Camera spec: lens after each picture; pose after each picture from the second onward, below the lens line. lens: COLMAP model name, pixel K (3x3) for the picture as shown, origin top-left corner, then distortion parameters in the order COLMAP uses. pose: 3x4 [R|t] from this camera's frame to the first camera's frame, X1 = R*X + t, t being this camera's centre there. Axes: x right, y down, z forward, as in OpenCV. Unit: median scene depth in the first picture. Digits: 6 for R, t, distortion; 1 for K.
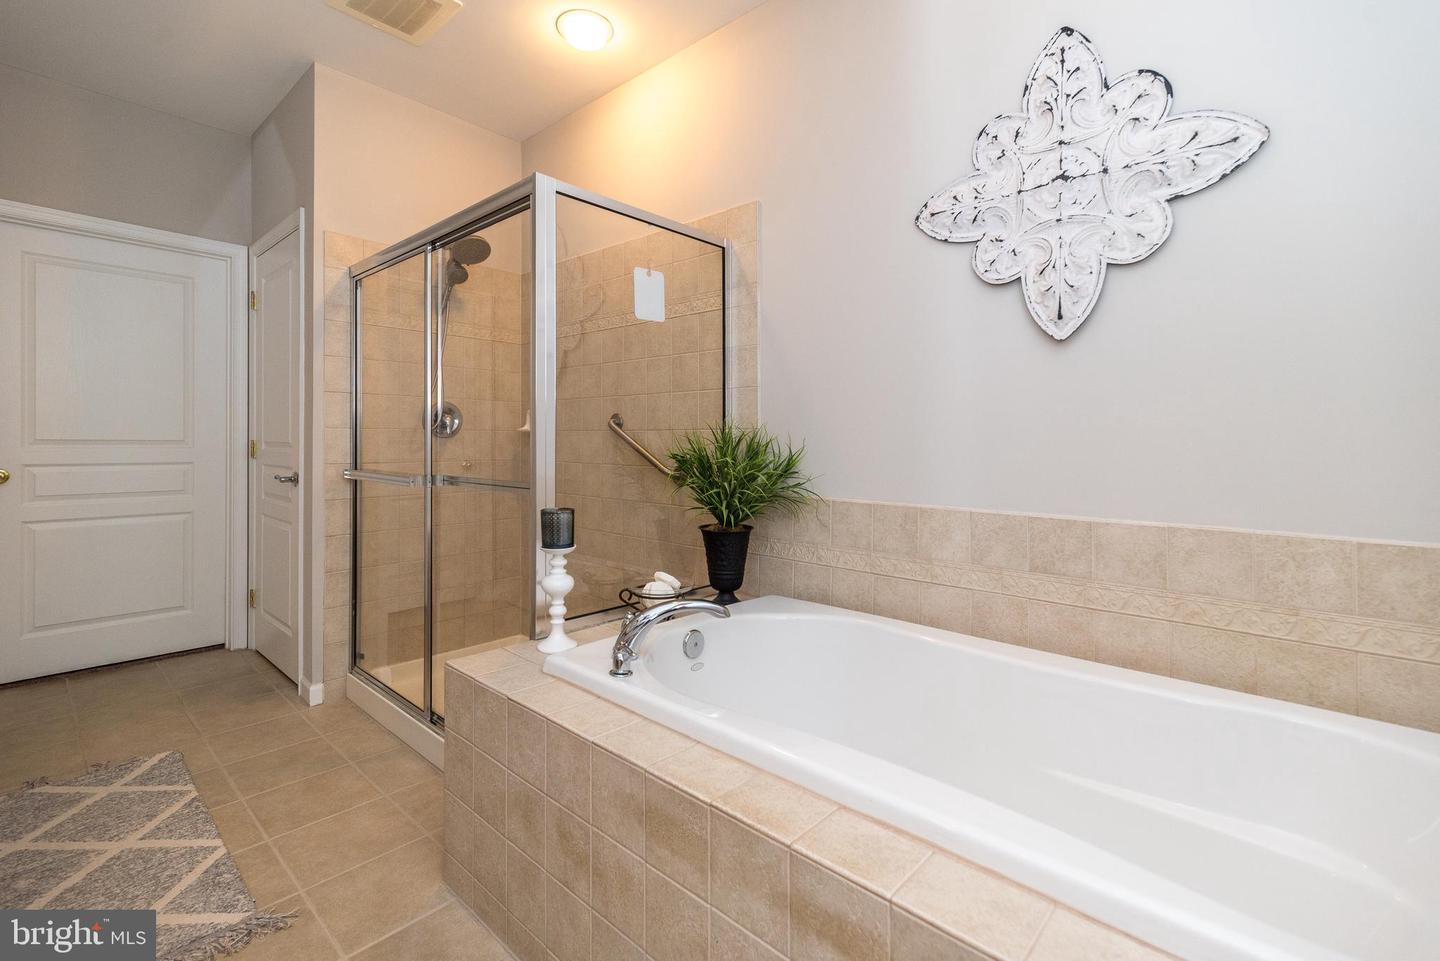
lens RADIAL K [[641.8, 0, 726.5], [0, 641.8, 424.9], [0, 0, 1]] dist [0.000527, 0.000492]
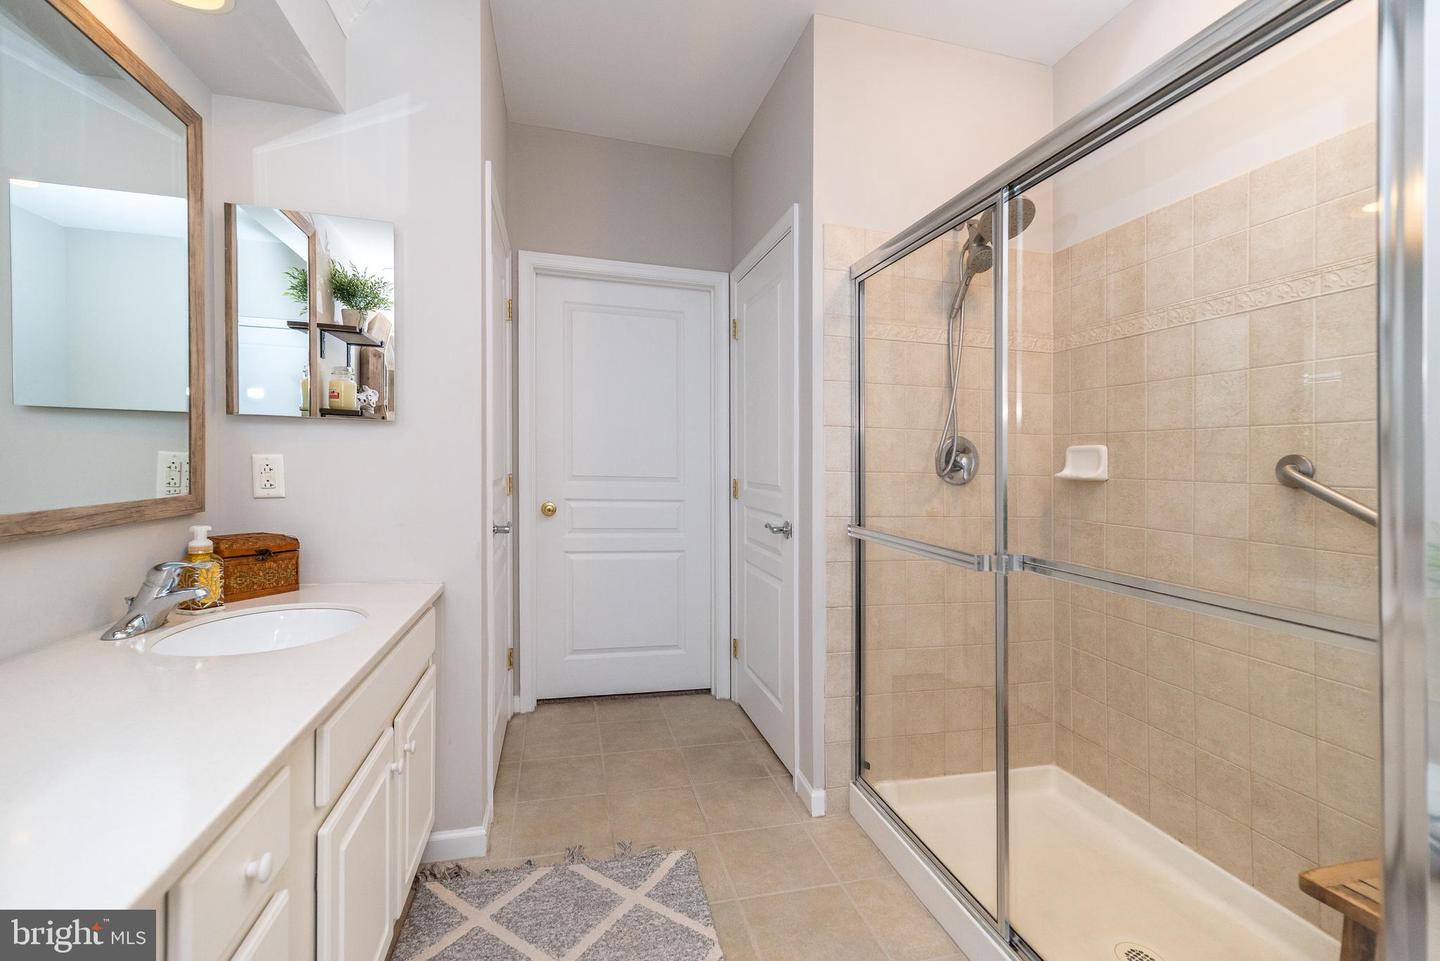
lens RADIAL K [[629.7, 0, 725.2], [0, 629.7, 470.6], [0, 0, 1]] dist [0.000601, 0.000135]
pose [[0.833721, 0.017573, -0.551906, -0.293142], [-0.001205, 0.999549, 0.030007, -0.019749], [0.552184, -0.024353, 0.833366, 0.273974]]
